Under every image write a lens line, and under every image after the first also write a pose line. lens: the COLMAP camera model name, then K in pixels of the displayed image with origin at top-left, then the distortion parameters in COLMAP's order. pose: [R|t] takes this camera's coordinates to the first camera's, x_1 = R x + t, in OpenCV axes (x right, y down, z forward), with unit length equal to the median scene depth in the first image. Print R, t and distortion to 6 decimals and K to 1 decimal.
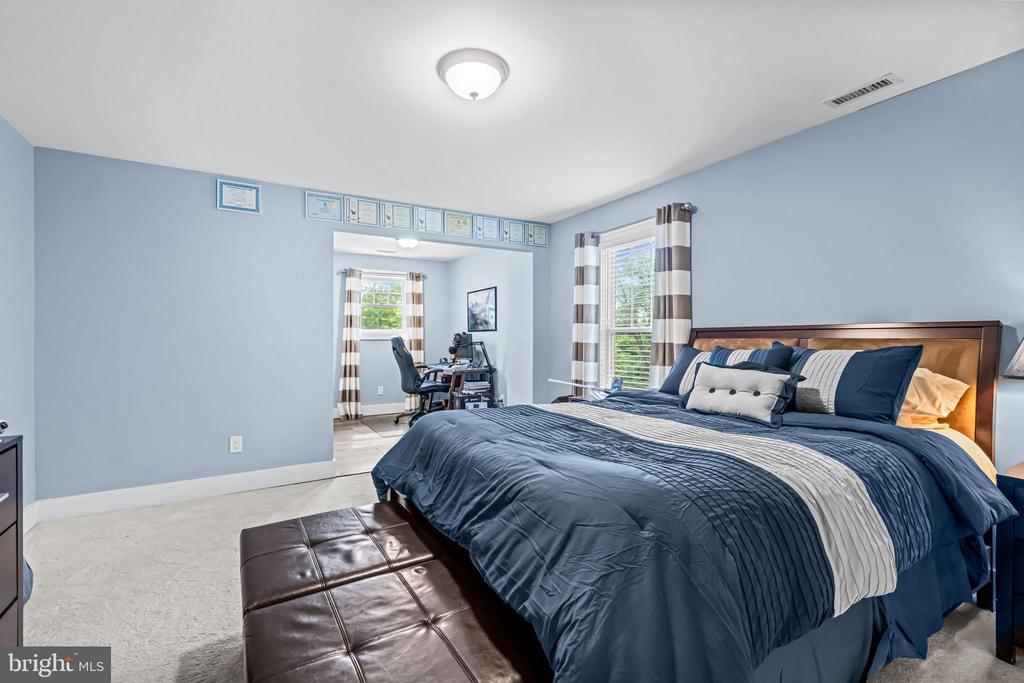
lens RADIAL K [[463.7, 0, 511.5], [0, 463.7, 341.7], [0, 0, 1]] dist [-0.000515, -0.000017]
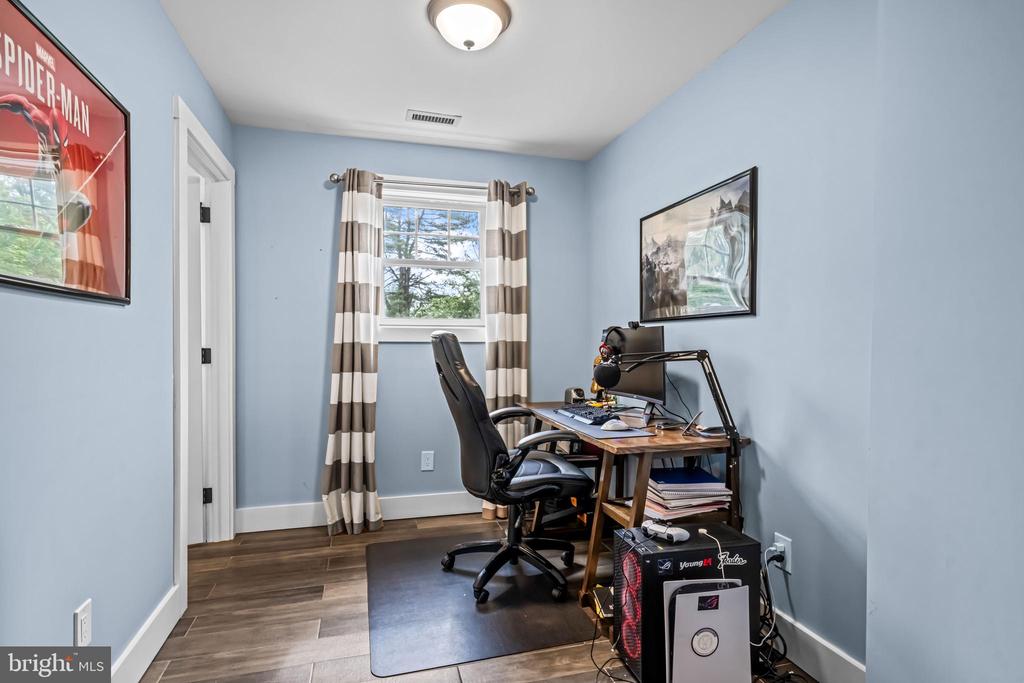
lens RADIAL K [[525.5, 0, 510.0], [0, 525.5, 343.8], [0, 0, 1]] dist [0.001729, 0.000166]
pose [[0.968550, 0.007594, -0.248705, -0.093234], [-0.007936, 0.999968, -0.000375, -0.003437], [0.248694, 0.002337, 0.968579, 0.579138]]
